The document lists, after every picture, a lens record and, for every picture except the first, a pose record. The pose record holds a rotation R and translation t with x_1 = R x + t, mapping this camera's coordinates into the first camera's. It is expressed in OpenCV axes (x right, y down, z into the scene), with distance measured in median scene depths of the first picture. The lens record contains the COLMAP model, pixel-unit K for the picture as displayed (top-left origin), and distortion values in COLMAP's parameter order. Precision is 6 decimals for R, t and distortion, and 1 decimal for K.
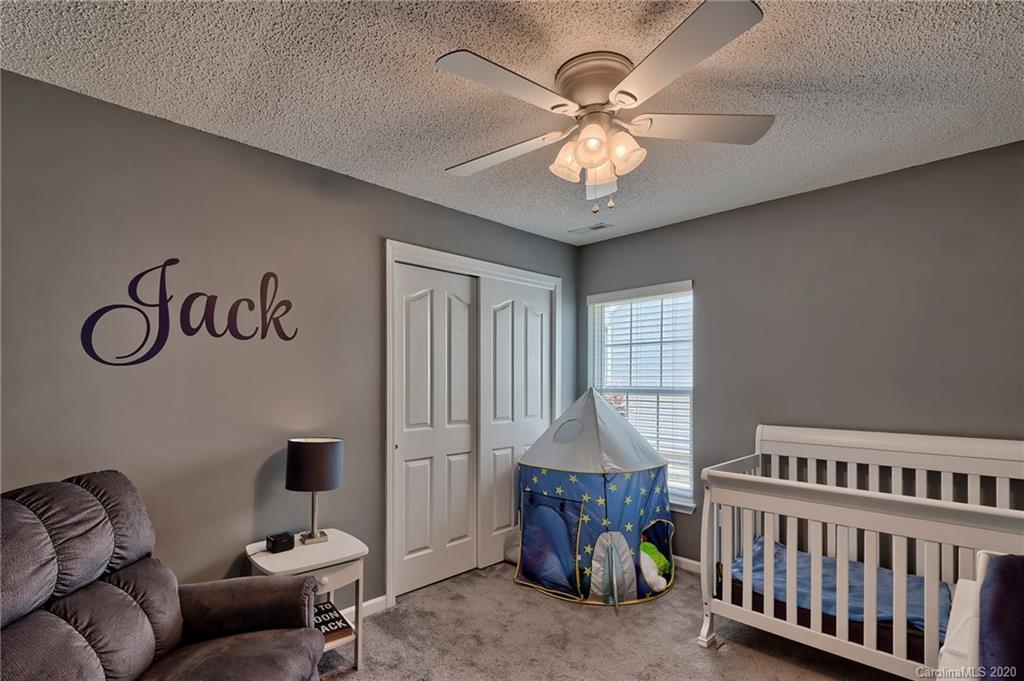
lens RADIAL K [[472.7, 0, 521.2], [0, 472.7, 375.8], [0, 0, 1]] dist [-0.005859, 0.001414]
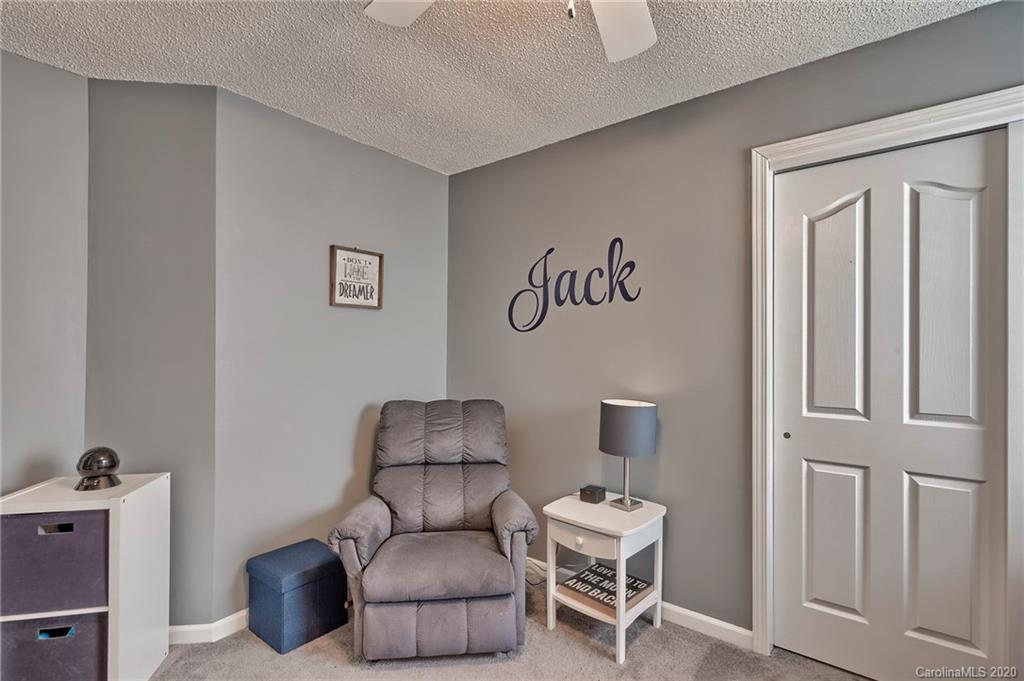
lens RADIAL K [[472.7, 0, 508.3], [0, 472.7, 345.3], [0, 0, 1]] dist [-0.005859, 0.001414]
pose [[0.108842, -0.006246, -0.994039, 0.489572], [0.006080, 0.999966, -0.005618, 0.023299], [0.994040, -0.005432, 0.108876, 0.654015]]
